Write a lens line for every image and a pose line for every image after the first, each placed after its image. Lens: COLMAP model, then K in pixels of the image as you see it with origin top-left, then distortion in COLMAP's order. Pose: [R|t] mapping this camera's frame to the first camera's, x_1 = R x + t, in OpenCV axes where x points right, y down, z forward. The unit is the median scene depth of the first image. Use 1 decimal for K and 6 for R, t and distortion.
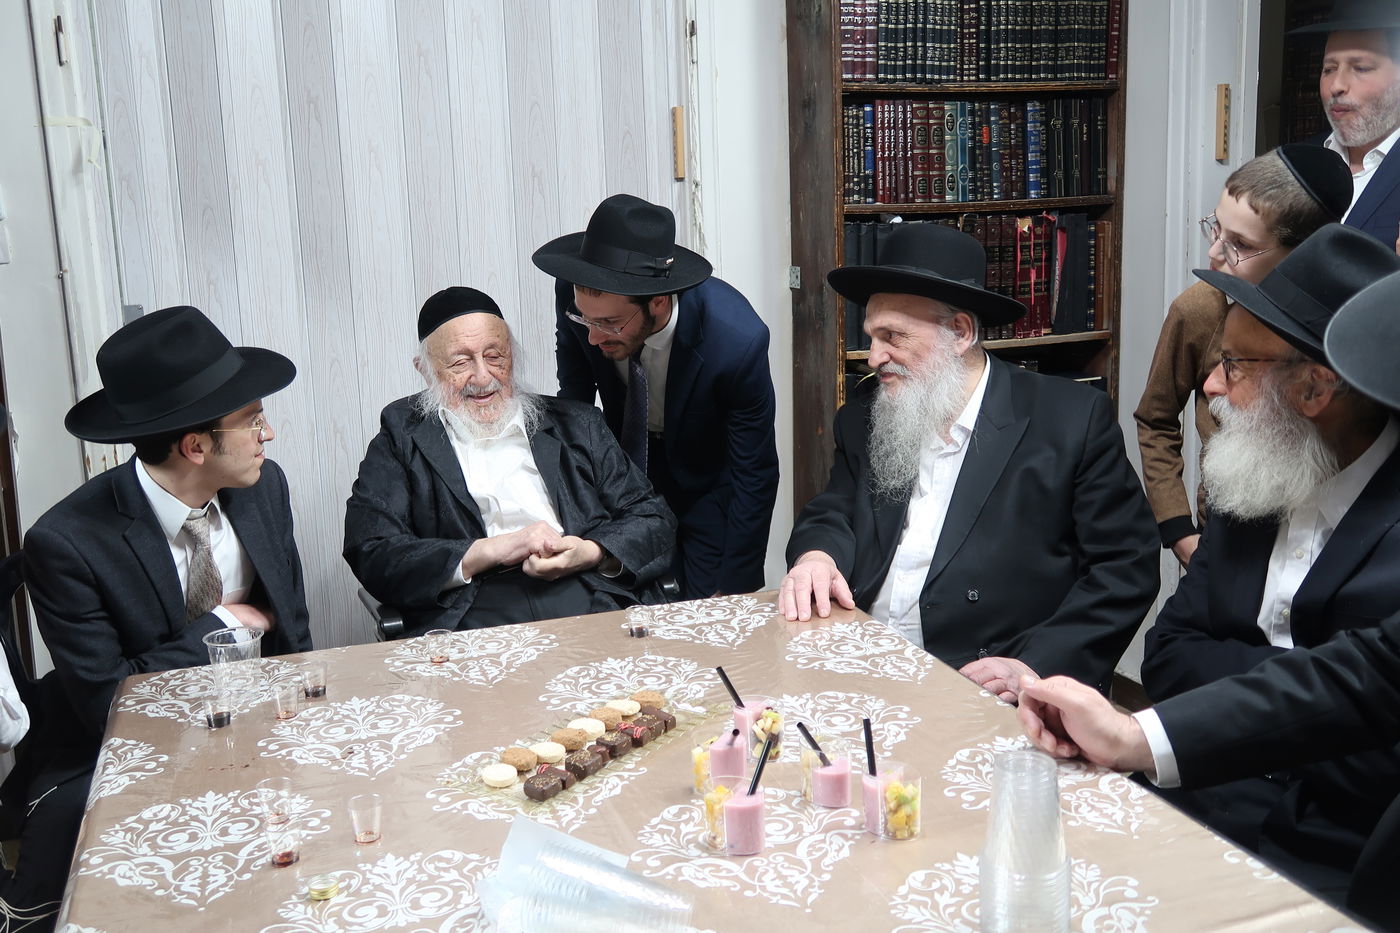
lens RADIAL K [[1374.9, 0, 693.1], [0, 1374.9, 452.8], [0, 0, 1]] dist [0.002122, 0.000000]
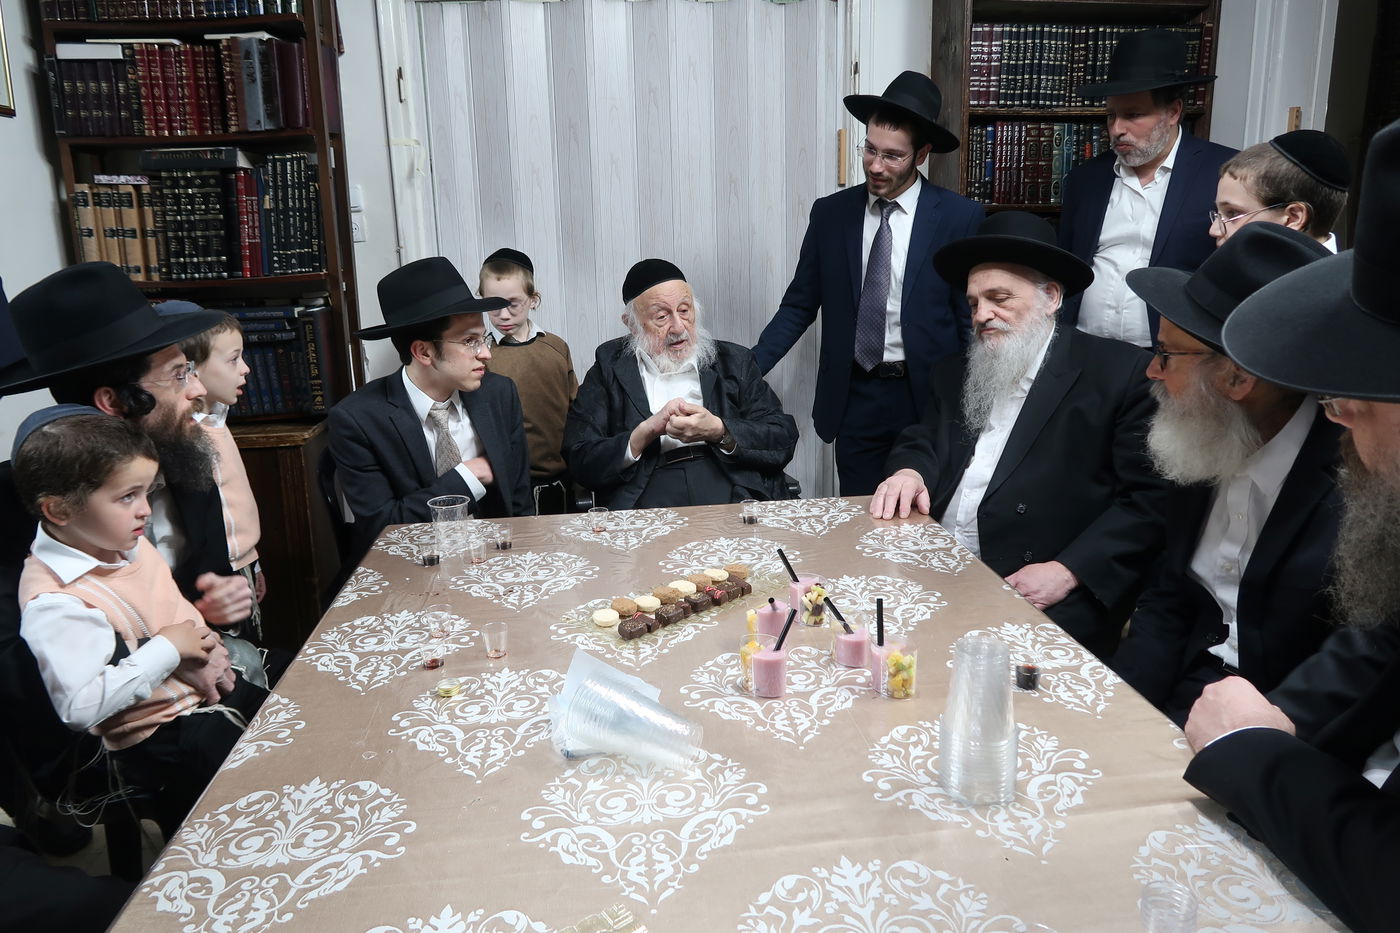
lens RADIAL K [[964.3, 0, 695.4], [0, 964.3, 458.3], [0, 0, 1]] dist [-0.023831, 0.006300]
pose [[0.978068, 0.056759, -0.200405, 0.089398], [-0.044507, 0.996884, 0.065127, 0.013823], [0.203477, -0.054779, 0.977546, 0.092765]]
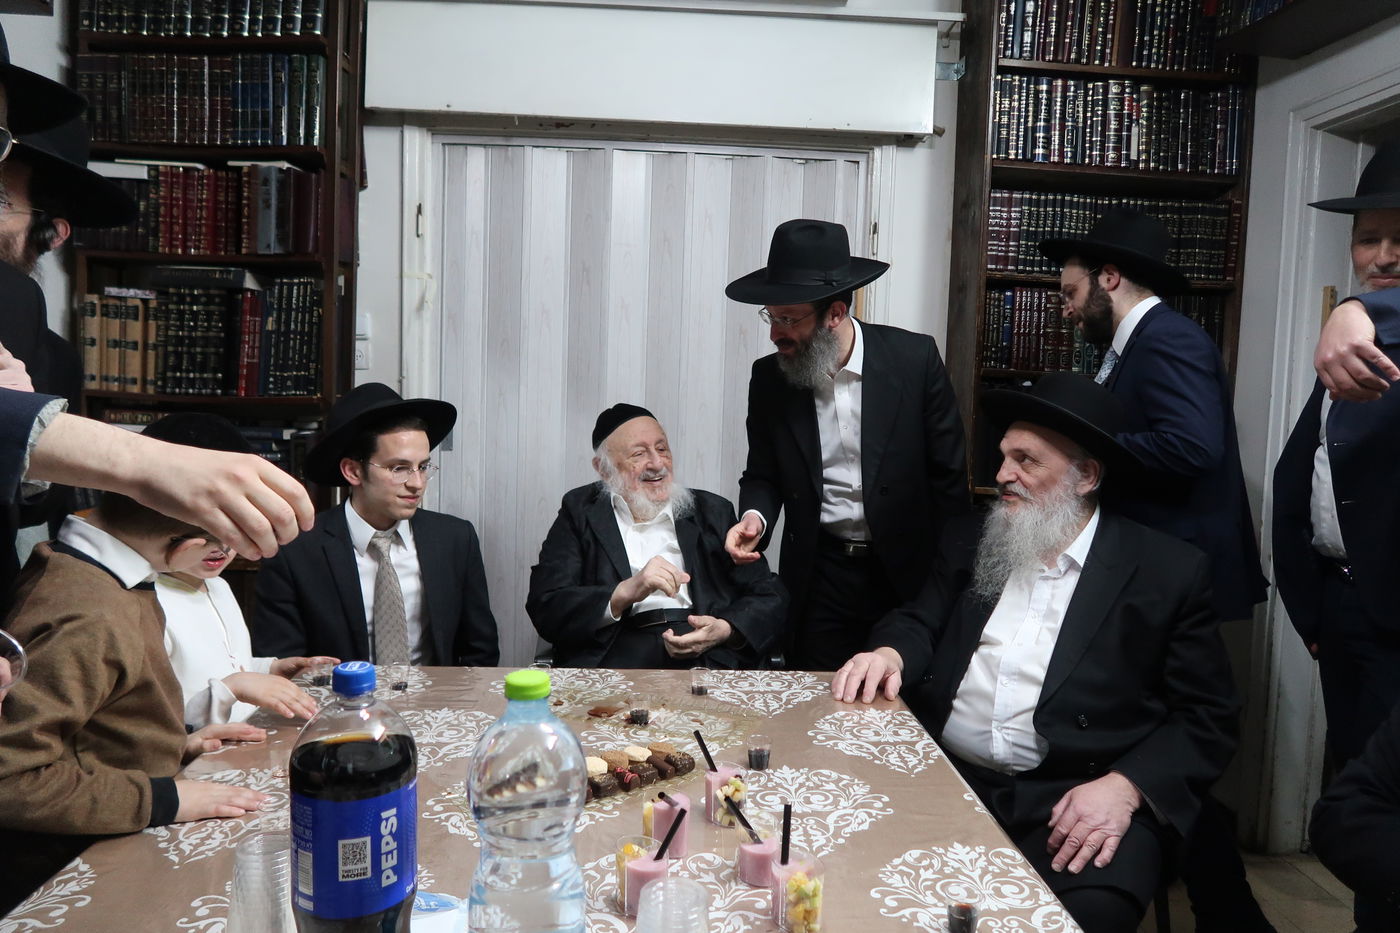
lens RADIAL K [[964.3, 0, 697.7], [0, 964.3, 460.5], [0, 0, 1]] dist [-0.023831, 0.006300]
pose [[0.961726, 0.087536, -0.259656, 0.153761], [-0.113156, 0.989901, -0.085395, 0.006315], [0.249559, 0.111508, 0.961918, 0.184060]]
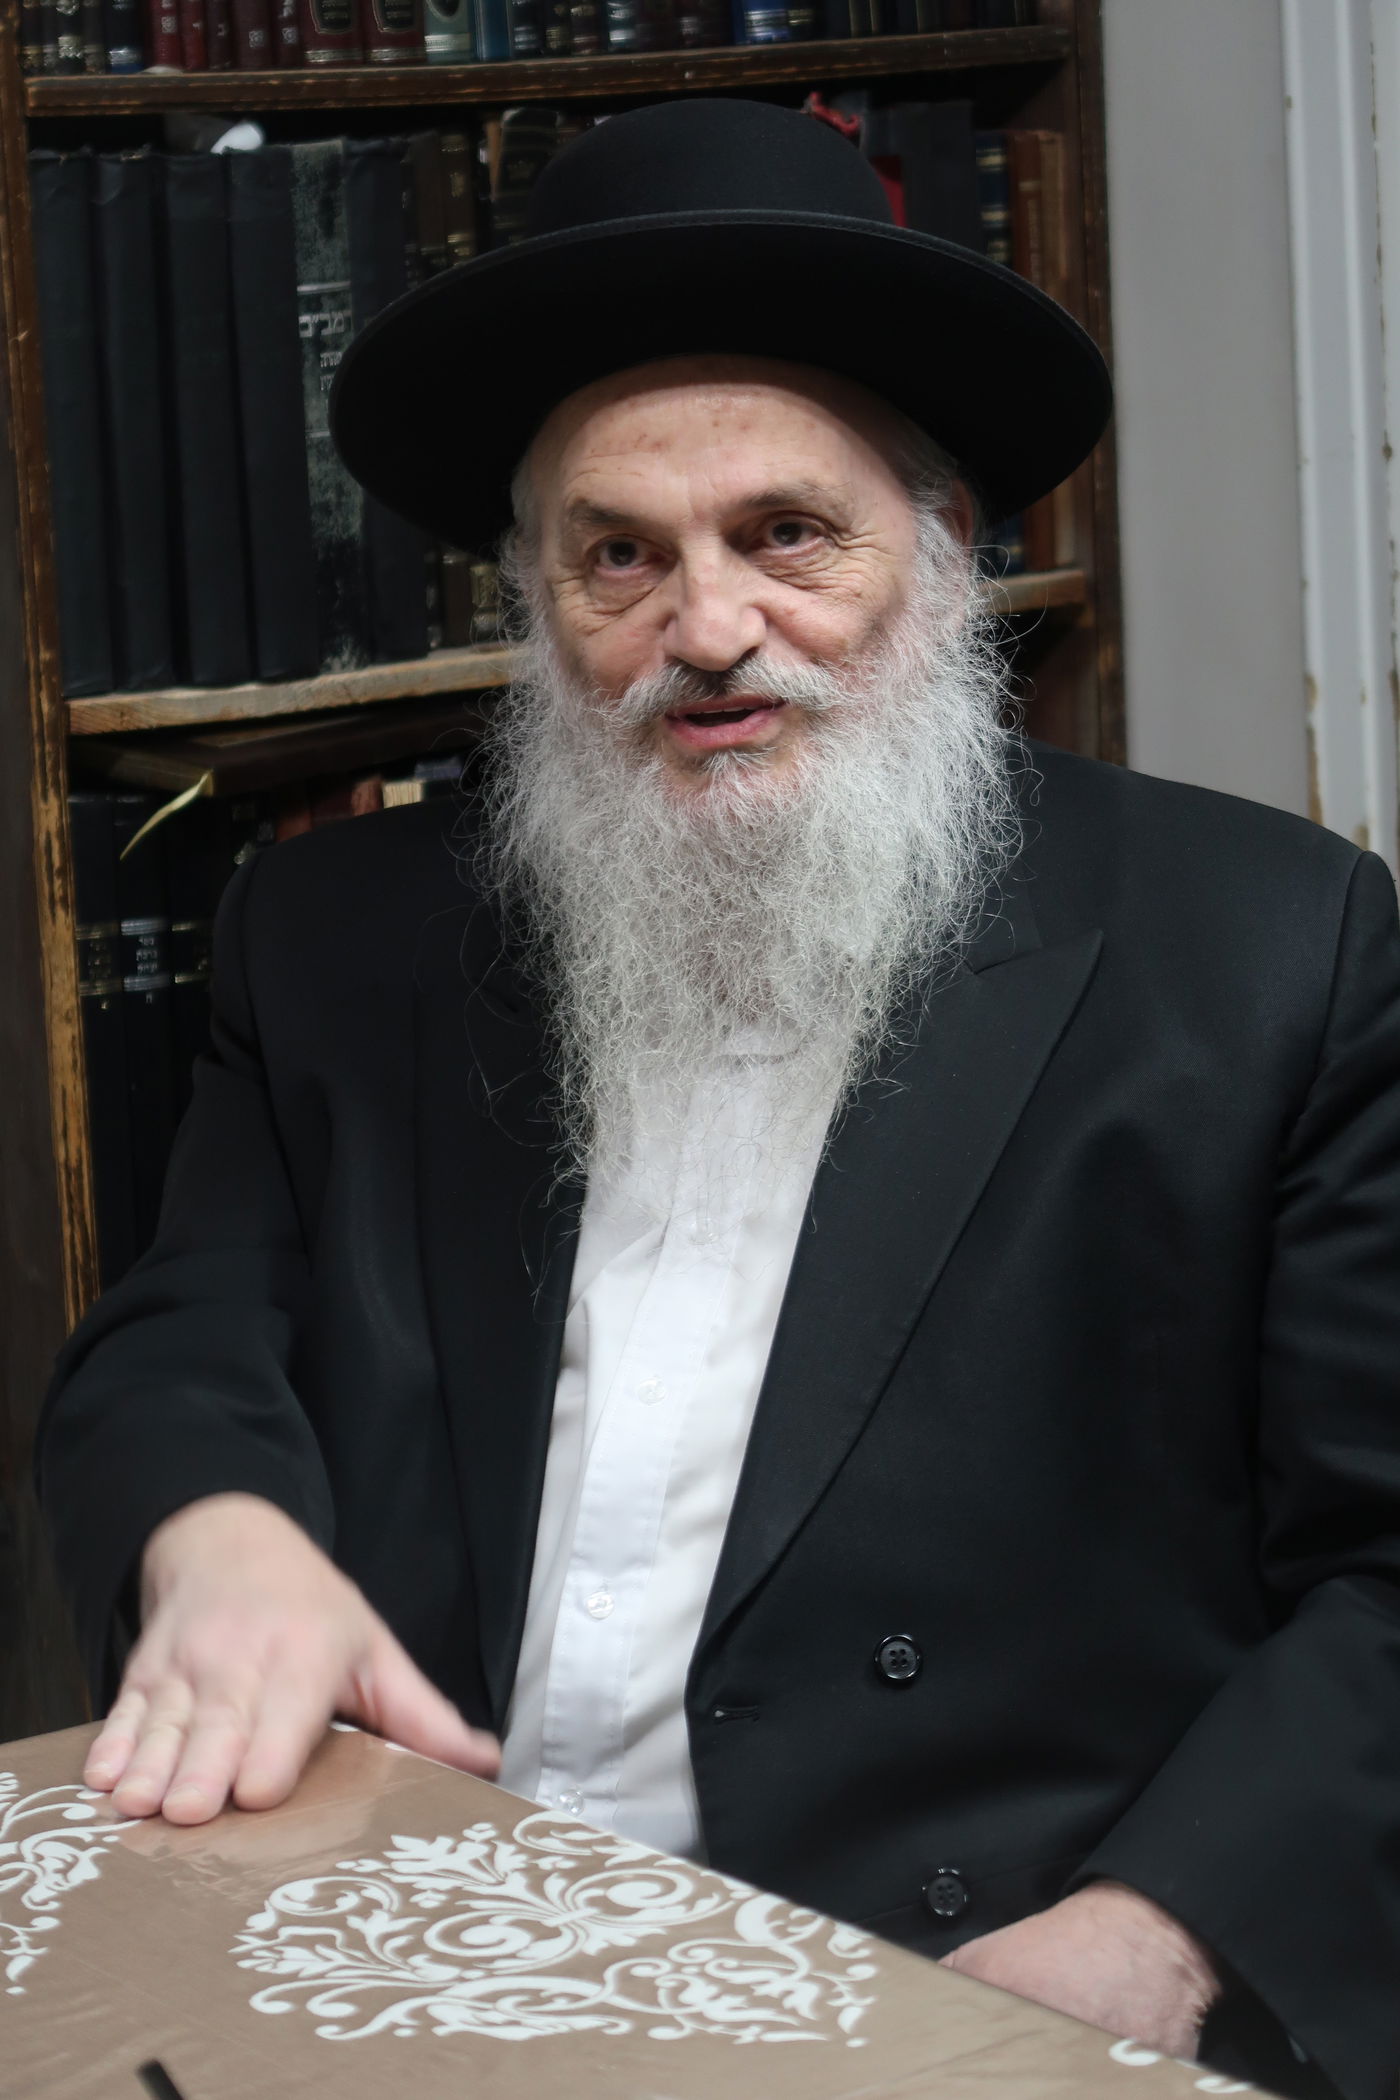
lens RADIAL K [[5865.8, 0, 768.6], [0, 5865.8, 1086.0], [0, 0, 1]] dist [-0.029913, 0.000000]
pose [[0.951680, -0.065504, 0.300024, -0.128895], [0.068287, 0.997665, 0.001213, -0.002016], [-0.299403, 0.019333, 0.953931, 0.017736]]
